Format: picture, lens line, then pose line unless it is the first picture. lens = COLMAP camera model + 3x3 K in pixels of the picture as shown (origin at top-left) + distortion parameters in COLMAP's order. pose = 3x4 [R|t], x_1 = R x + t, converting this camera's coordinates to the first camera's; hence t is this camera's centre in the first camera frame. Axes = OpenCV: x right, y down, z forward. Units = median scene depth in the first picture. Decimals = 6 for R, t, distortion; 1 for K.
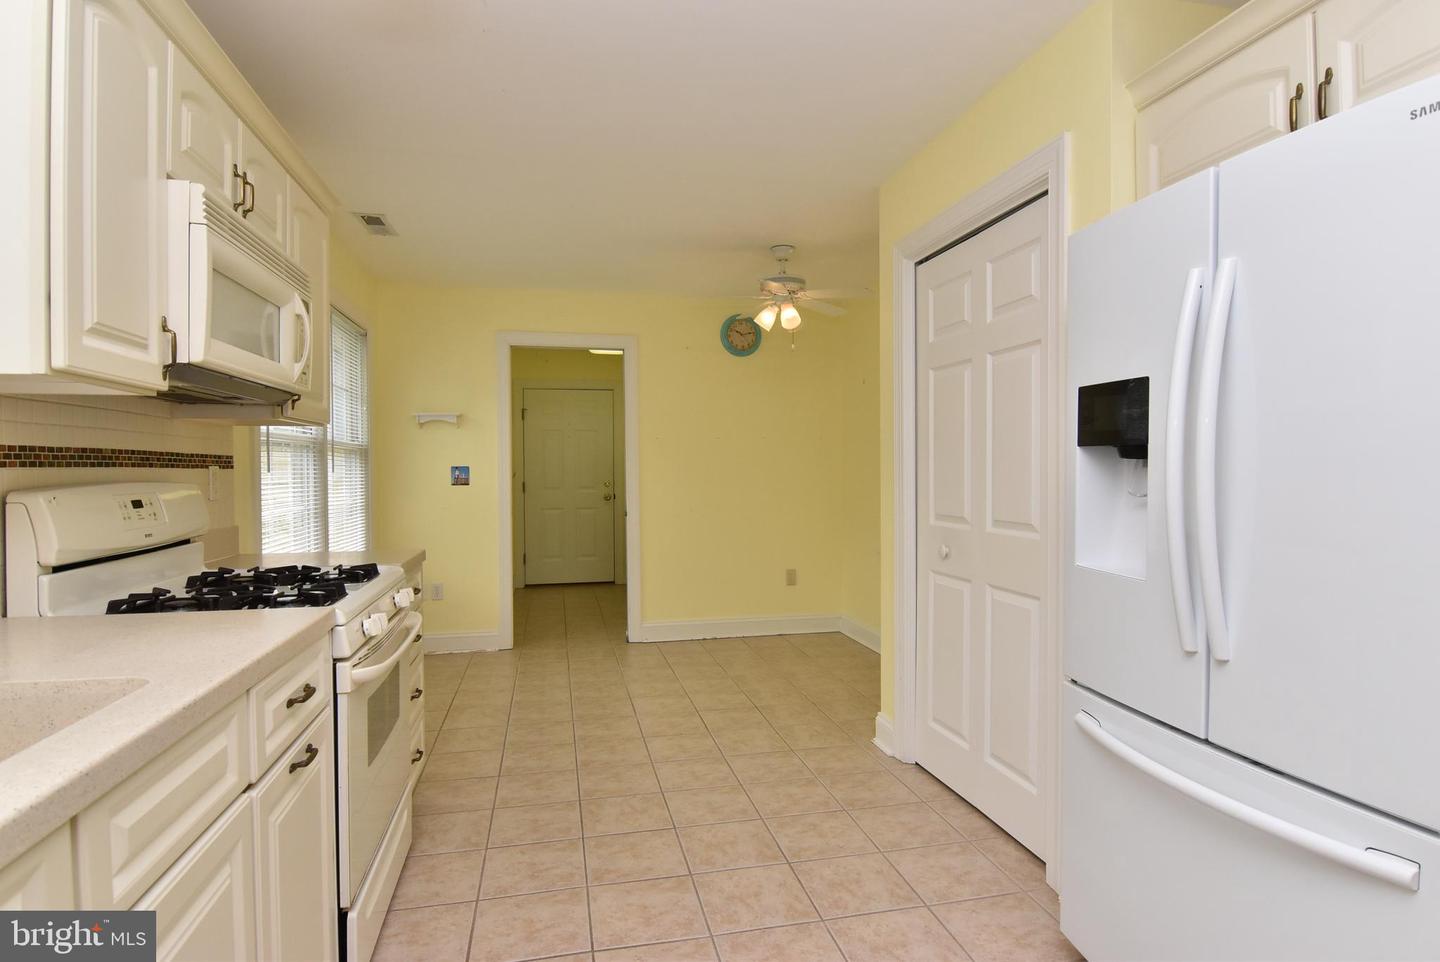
lens RADIAL K [[764.8, 0, 723.7], [0, 764.8, 480.2], [0, 0, 1]] dist [0.004137, -0.020931]
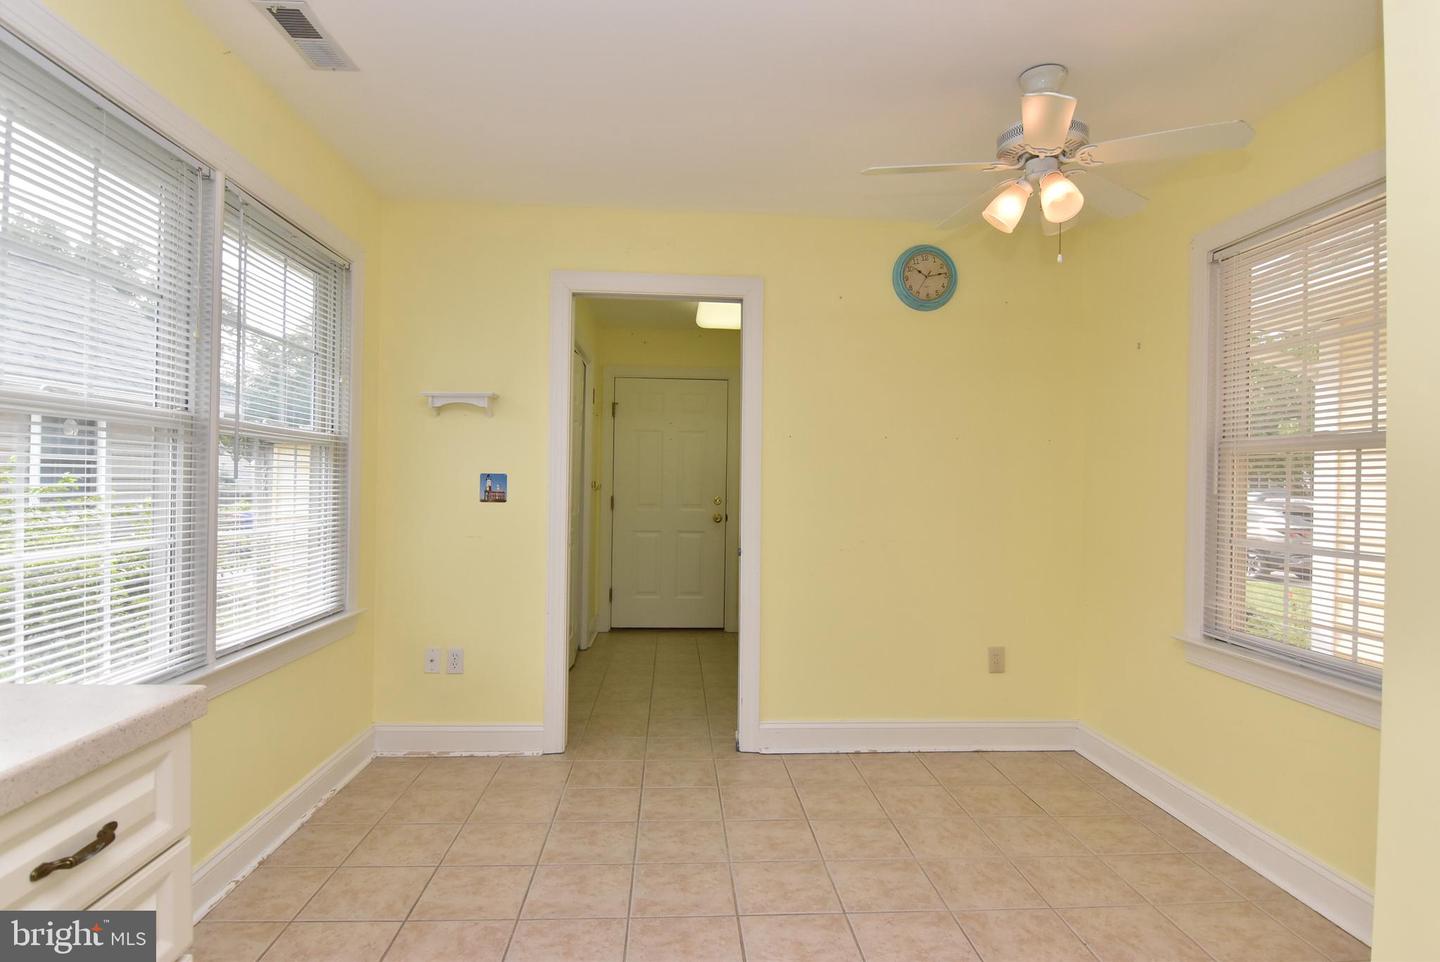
lens RADIAL K [[764.8, 0, 723.7], [0, 764.8, 480.2], [0, 0, 1]] dist [0.004137, -0.020931]
pose [[0.988111, 0.021537, -0.152226, -0.064526], [-0.024234, 0.999580, -0.015884, -0.009274], [0.151820, 0.019385, 0.988218, 0.525505]]
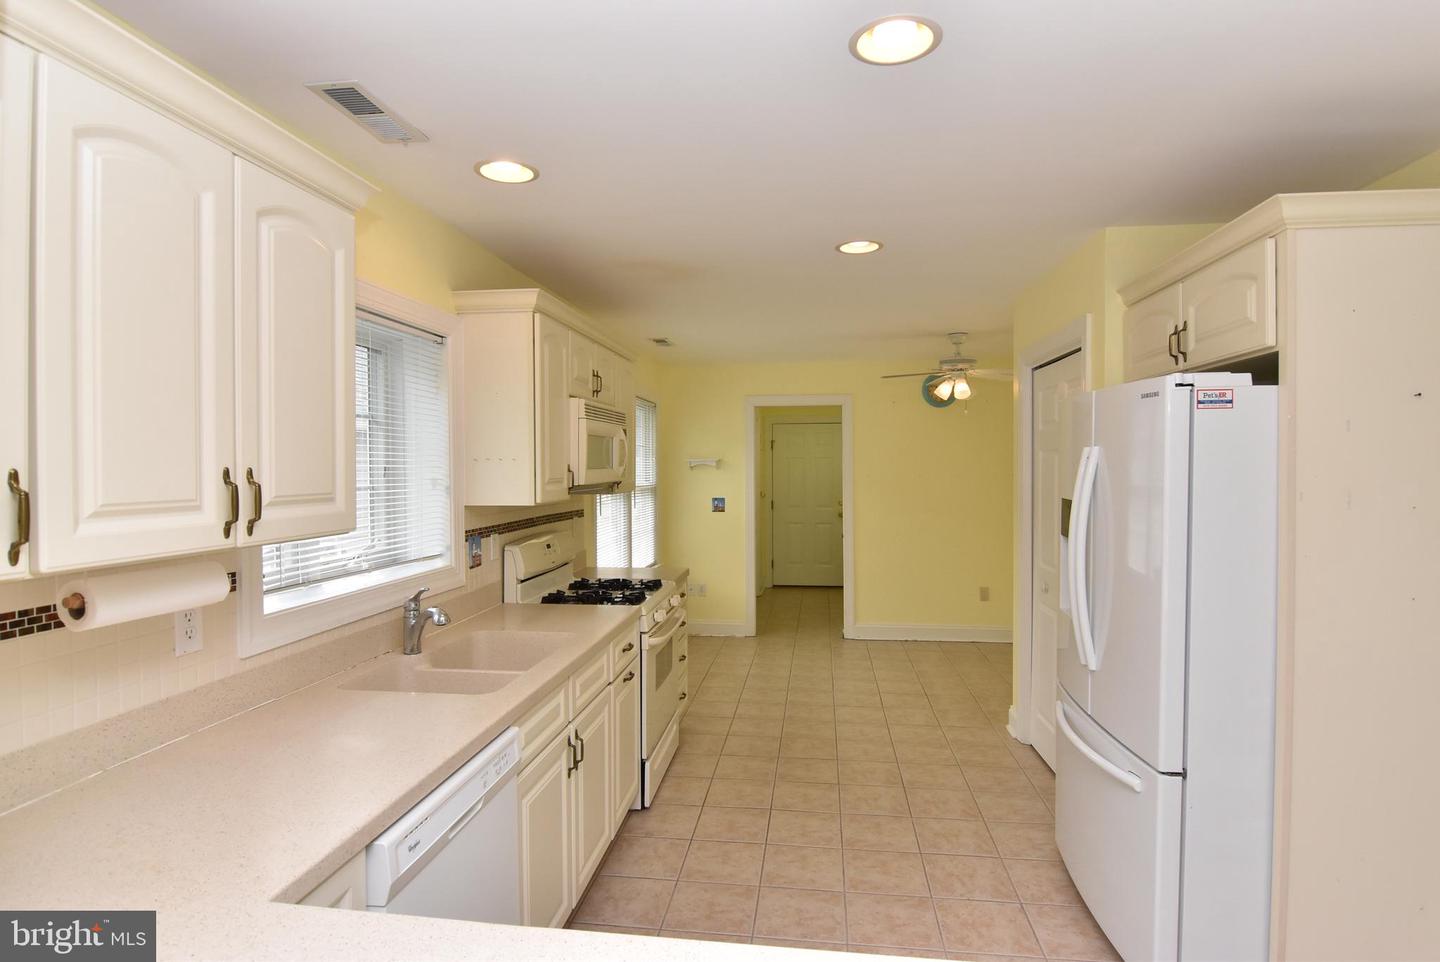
lens RADIAL K [[764.8, 0, 723.7], [0, 764.8, 480.2], [0, 0, 1]] dist [0.004137, -0.020931]
pose [[0.940583, 0.007798, -0.339475, 0.169457], [-0.005931, 0.999961, 0.006538, -0.081445], [0.339513, -0.004136, 0.940592, -0.369055]]
